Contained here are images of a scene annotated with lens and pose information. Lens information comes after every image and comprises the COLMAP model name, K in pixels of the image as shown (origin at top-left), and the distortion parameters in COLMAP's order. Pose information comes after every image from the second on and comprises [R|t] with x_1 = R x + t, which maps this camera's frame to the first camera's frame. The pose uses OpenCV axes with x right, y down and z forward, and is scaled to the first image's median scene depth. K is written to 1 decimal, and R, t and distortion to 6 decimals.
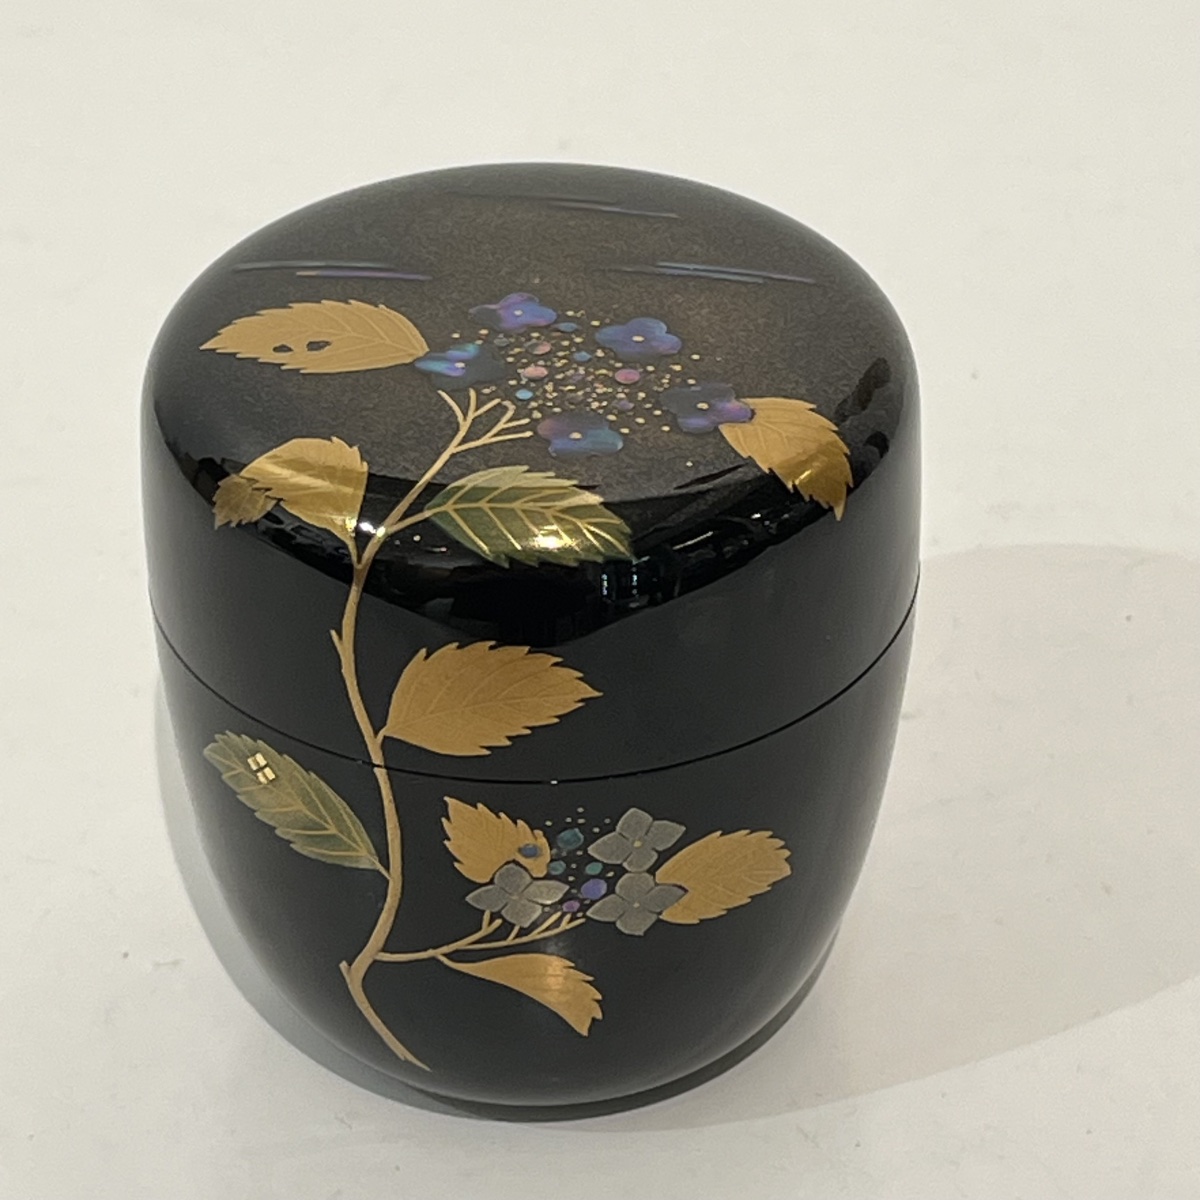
lens RADIAL K [[4292.4, 0, 595.4], [0, 4292.4, 594.8], [0, 0, 1]] dist [0.286290, 0.000000]
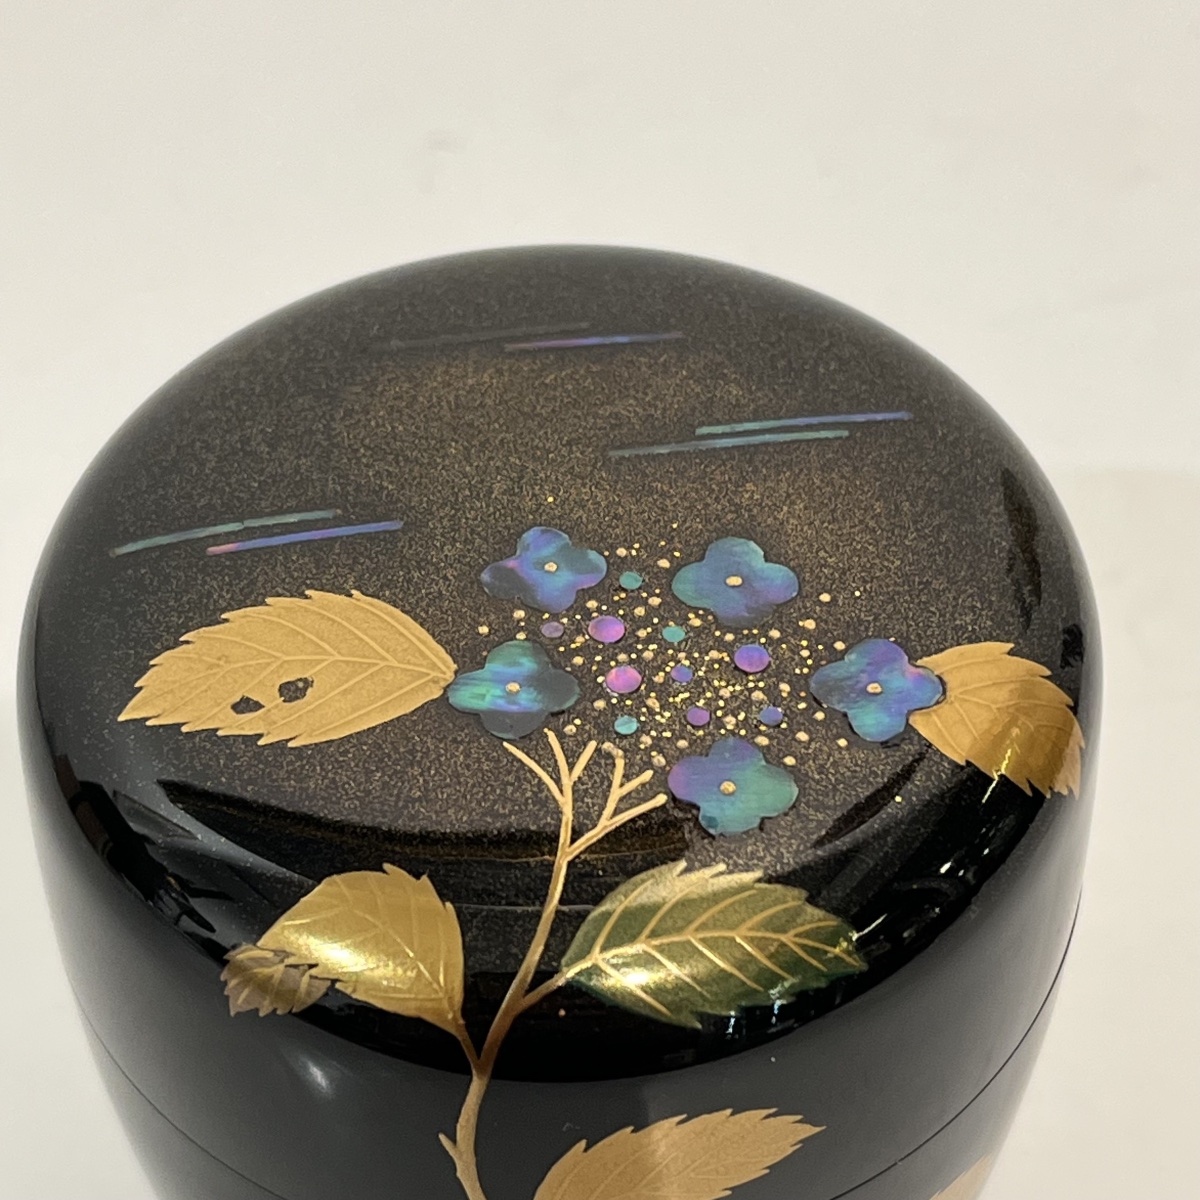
lens RADIAL K [[3237.6, 0, 607.0], [0, 3237.6, 604.4], [0, 0, 1]] dist [0.184385, 0.000000]
pose [[0.956654, -0.216692, 0.194572, -0.115763], [0.164112, 0.953046, 0.254502, -0.196622], [-0.240585, -0.211538, 0.947296, 0.499360]]
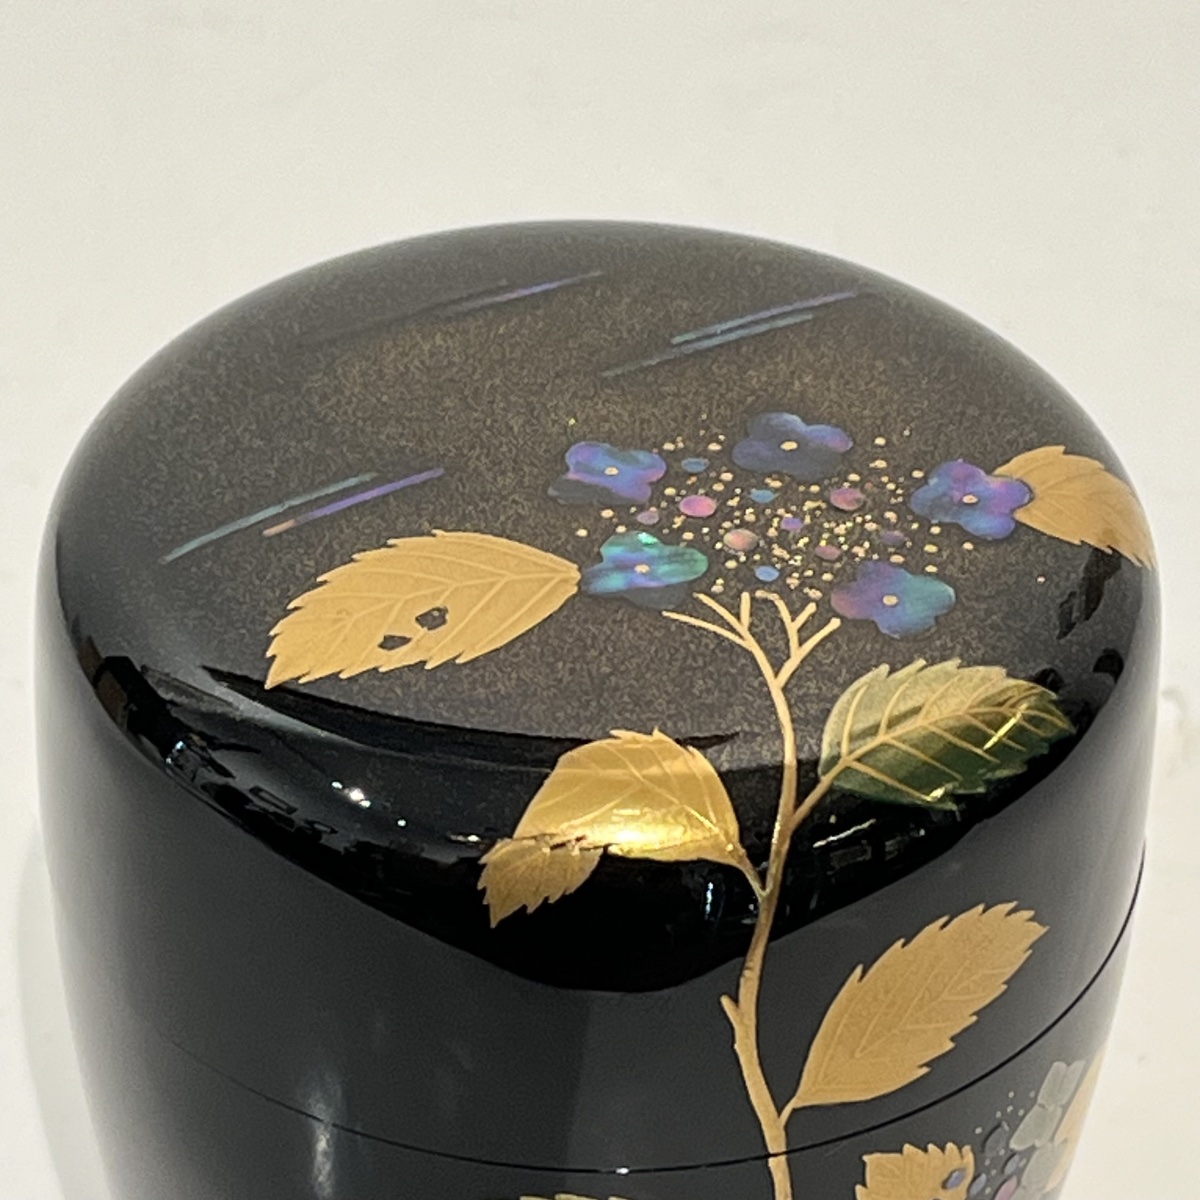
lens RADIAL K [[5134.2, 0, 603.4], [0, 5134.2, 603.6], [0, 0, 1]] dist [0.226871, 0.000000]
pose [[0.764771, -0.355316, 0.537472, -0.475528], [0.328900, 0.932609, 0.148543, -0.171019], [-0.554031, 0.063173, 0.830096, 0.323775]]
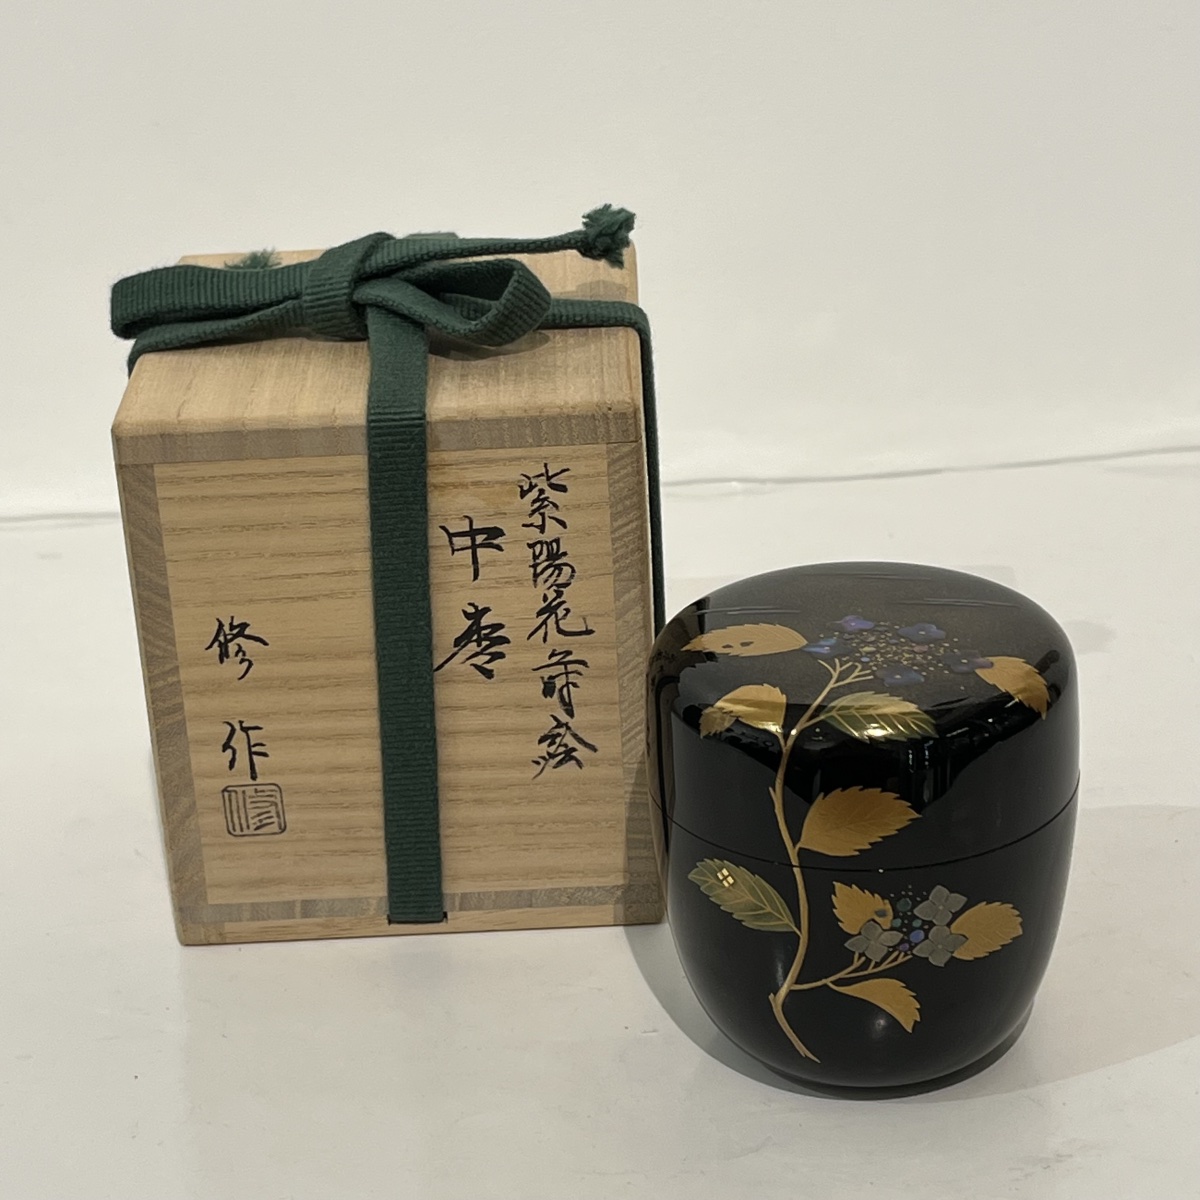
lens RADIAL K [[2883.5, 0, 607.4], [0, 2883.5, 600.1], [0, 0, 1]] dist [0.193597, 0.000000]
pose [[0.999142, -0.040277, -0.009602, -0.111771], [0.037691, 0.980709, -0.191804, 0.157807], [0.017142, 0.191278, 0.981386, -0.209650]]
